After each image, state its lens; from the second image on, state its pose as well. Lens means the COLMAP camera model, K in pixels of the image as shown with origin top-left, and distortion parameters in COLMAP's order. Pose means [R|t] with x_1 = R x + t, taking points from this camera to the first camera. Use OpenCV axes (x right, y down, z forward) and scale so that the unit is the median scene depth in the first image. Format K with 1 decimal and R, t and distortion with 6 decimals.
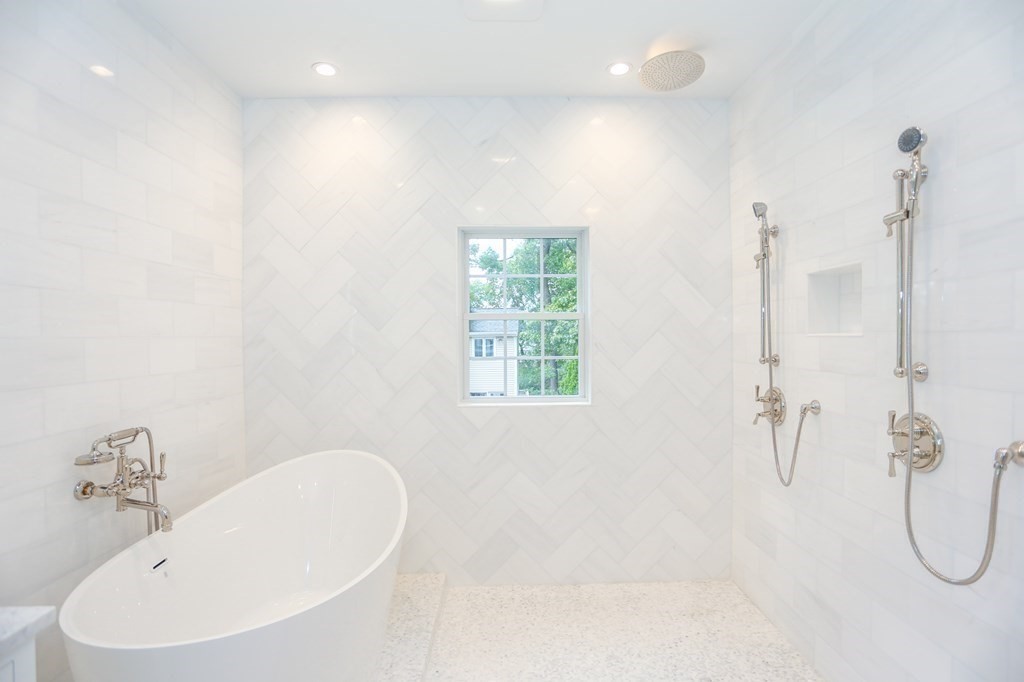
lens RADIAL K [[495.9, 0, 515.6], [0, 495.9, 342.1], [0, 0, 1]] dist [-0.073818, 0.032911]
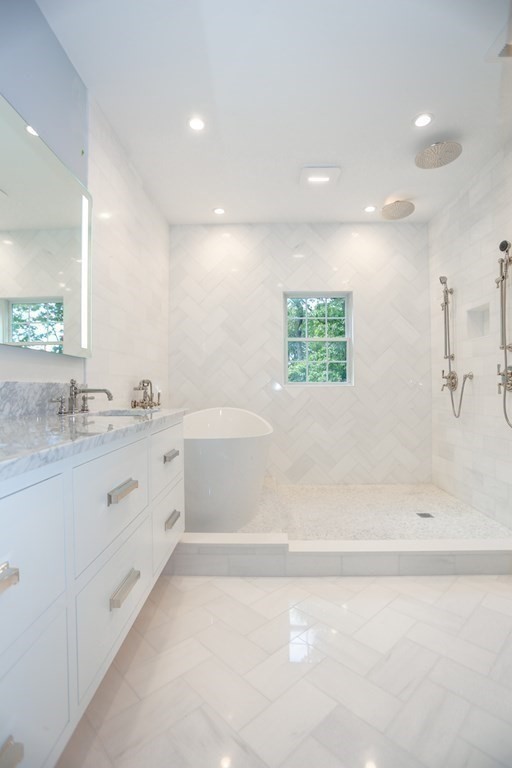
lens RADIAL K [[371.9, 0, 256.0], [0, 371.9, 384.0], [0, 0, 1]] dist [-0.073818, 0.032911]
pose [[0.998742, 0.002598, -0.050078, -0.163419], [-0.003614, 0.999789, -0.020206, 0.165411], [0.050015, 0.020361, 0.998541, -0.457879]]
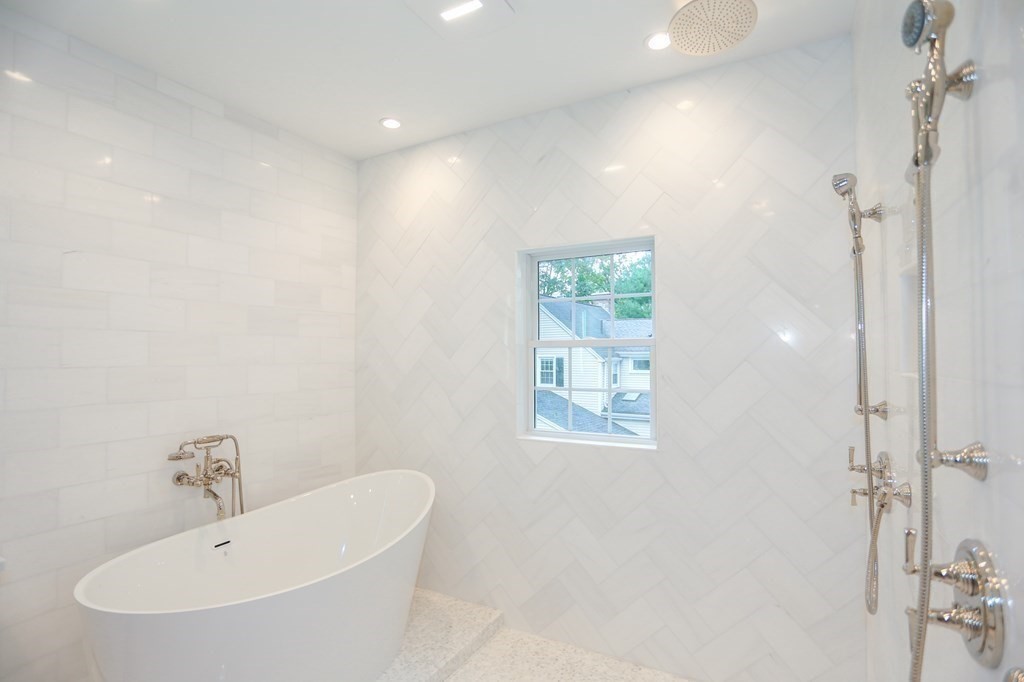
lens RADIAL K [[495.9, 0, 515.6], [0, 495.9, 342.1], [0, 0, 1]] dist [-0.073818, 0.032911]
pose [[0.864036, -0.009416, -0.503343, 0.404113], [-0.008729, 0.999395, -0.033680, -0.025937], [0.503355, 0.033494, 0.863430, 0.188079]]
